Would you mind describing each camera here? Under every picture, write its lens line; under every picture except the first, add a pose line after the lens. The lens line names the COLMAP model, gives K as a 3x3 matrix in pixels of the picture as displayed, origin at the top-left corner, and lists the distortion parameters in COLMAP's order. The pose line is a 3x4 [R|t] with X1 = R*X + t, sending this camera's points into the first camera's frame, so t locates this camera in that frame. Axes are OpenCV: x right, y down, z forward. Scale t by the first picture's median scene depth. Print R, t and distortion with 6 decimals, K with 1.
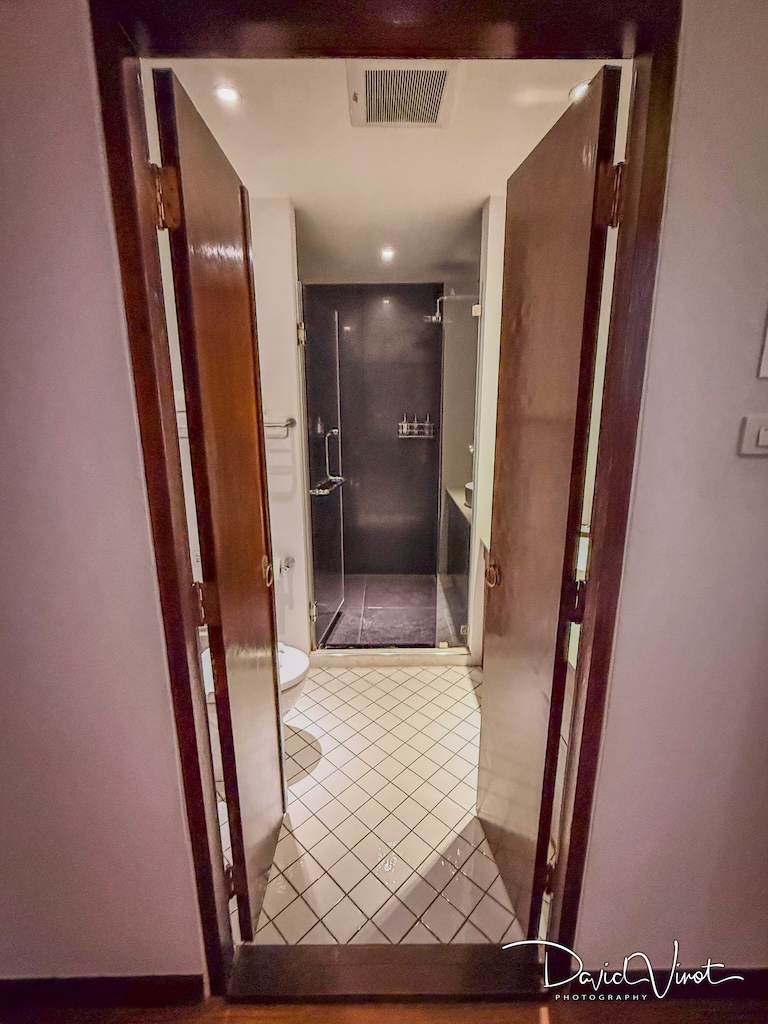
lens RADIAL K [[443.4, 0, 384.0], [0, 443.4, 512.0], [0, 0, 1]] dist [-0.017800, 0.000106]
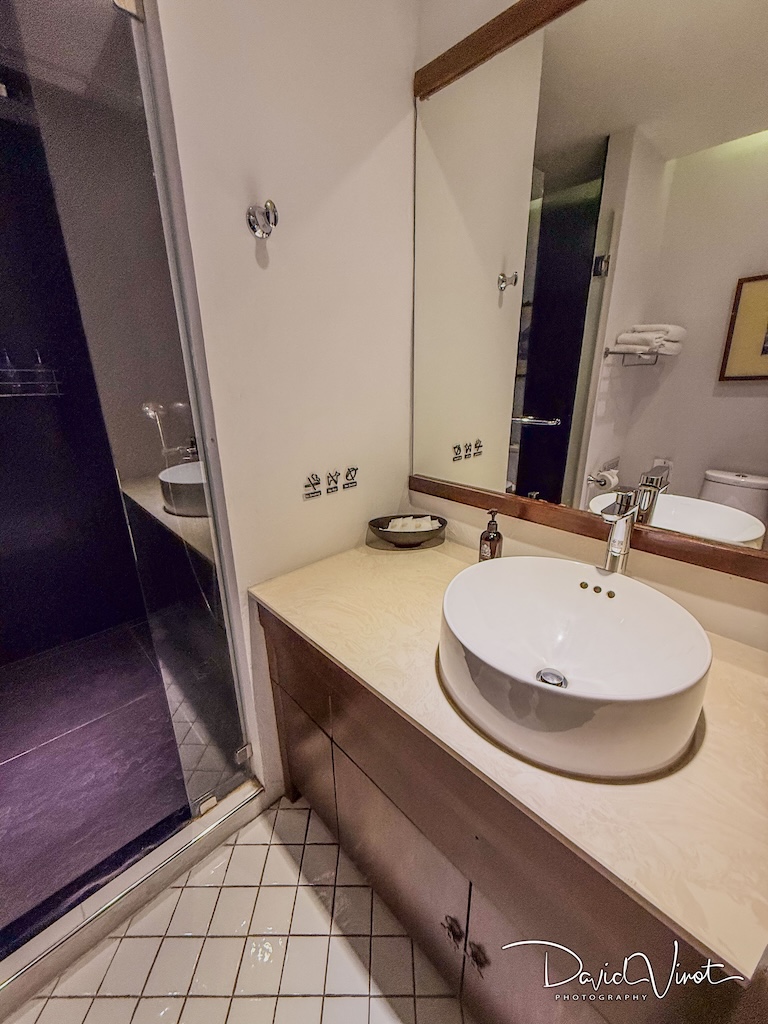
lens RADIAL K [[406.6, 0, 384.0], [0, 406.6, 512.0], [0, 0, 1]] dist [-0.001498, 0.000290]
pose [[0.713179, -0.219974, 0.665572, 0.043454], [0.154738, 0.975467, 0.156589, -0.065039], [-0.683689, -0.008686, 0.729721, 0.529865]]
